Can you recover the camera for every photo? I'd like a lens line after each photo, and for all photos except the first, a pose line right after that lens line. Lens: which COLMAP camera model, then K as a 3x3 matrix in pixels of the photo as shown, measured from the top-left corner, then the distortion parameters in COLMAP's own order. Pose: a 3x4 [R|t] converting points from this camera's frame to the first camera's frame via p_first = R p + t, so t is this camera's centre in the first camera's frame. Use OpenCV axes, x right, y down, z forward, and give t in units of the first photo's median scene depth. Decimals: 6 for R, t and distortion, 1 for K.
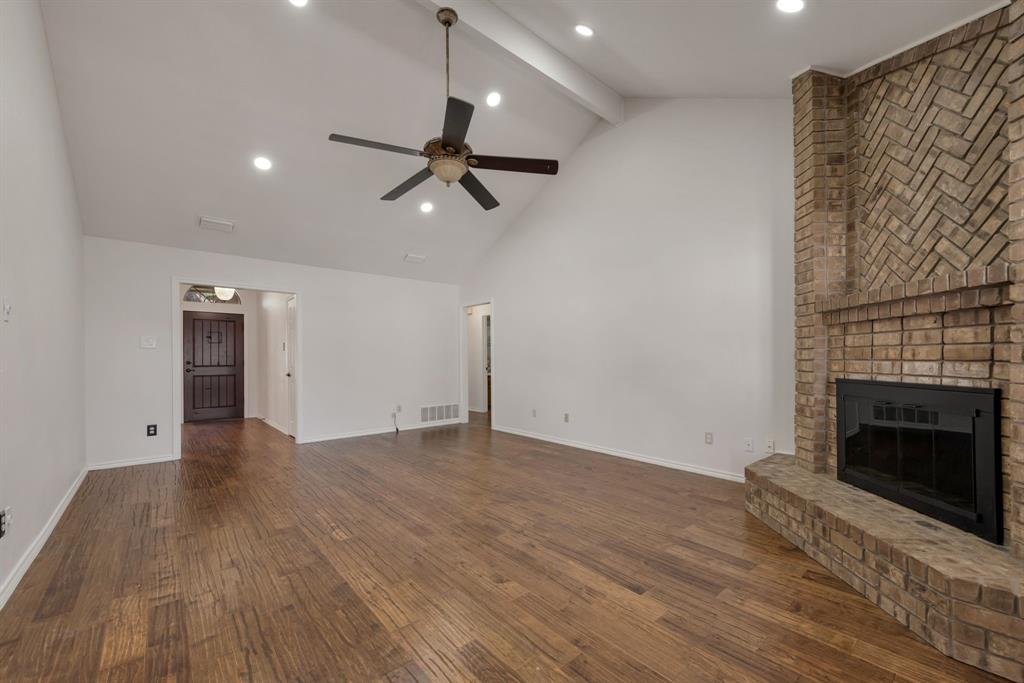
lens RADIAL K [[411.4, 0, 510.0], [0, 411.4, 352.4], [0, 0, 1]] dist [0.011271, -0.000170]
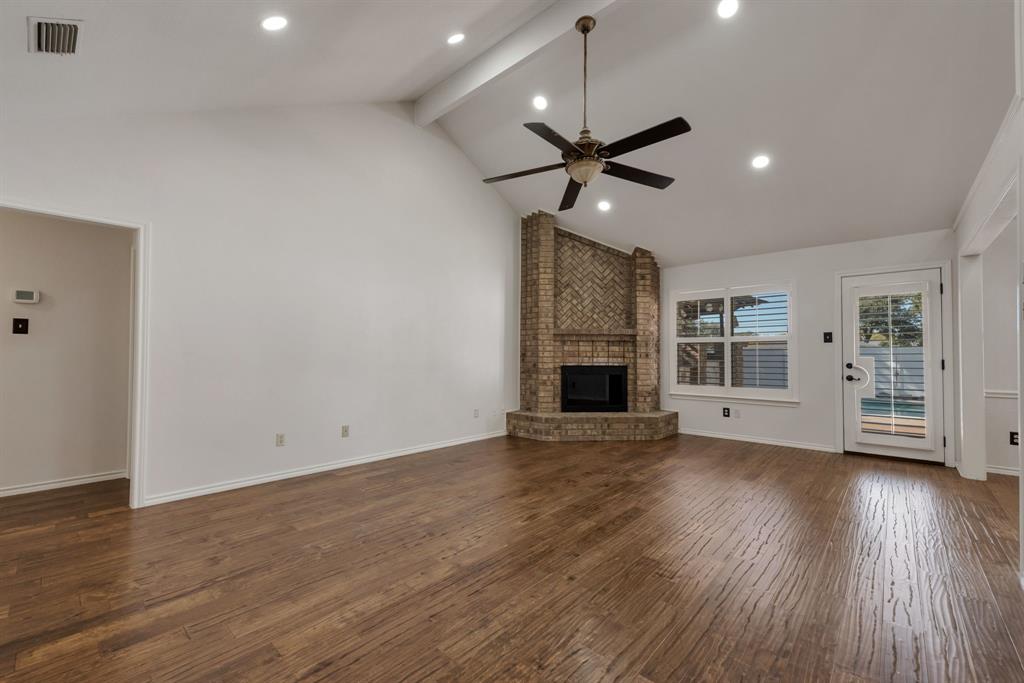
lens RADIAL K [[420.7, 0, 510.8], [0, 420.7, 345.9], [0, 0, 1]] dist [0.012675, -0.000087]
pose [[-0.130318, 0.028473, 0.991063, -1.562400], [-0.016469, 0.999387, -0.030878, 0.037387], [-0.991335, -0.020346, -0.129769, 1.784589]]
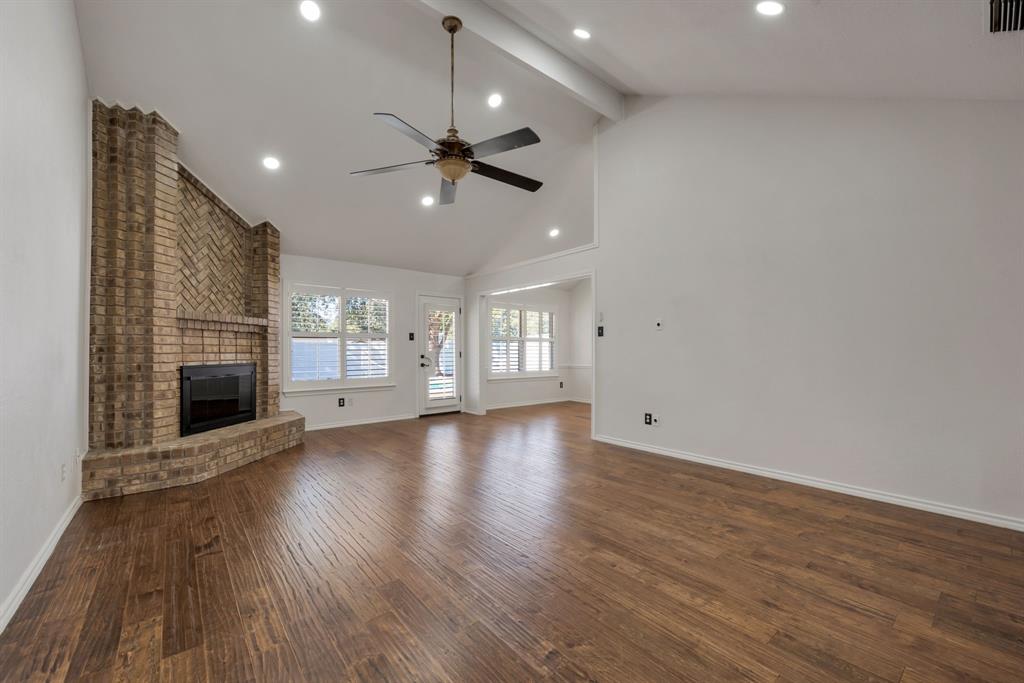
lens RADIAL K [[408.3, 0, 507.3], [0, 408.3, 345.0], [0, 0, 1]] dist [0.011550, -0.000127]
pose [[-0.999604, 0.010767, 0.026018, -0.421934], [0.010067, 0.999588, -0.026872, 0.044783], [-0.026296, -0.026600, -0.999300, 2.750745]]
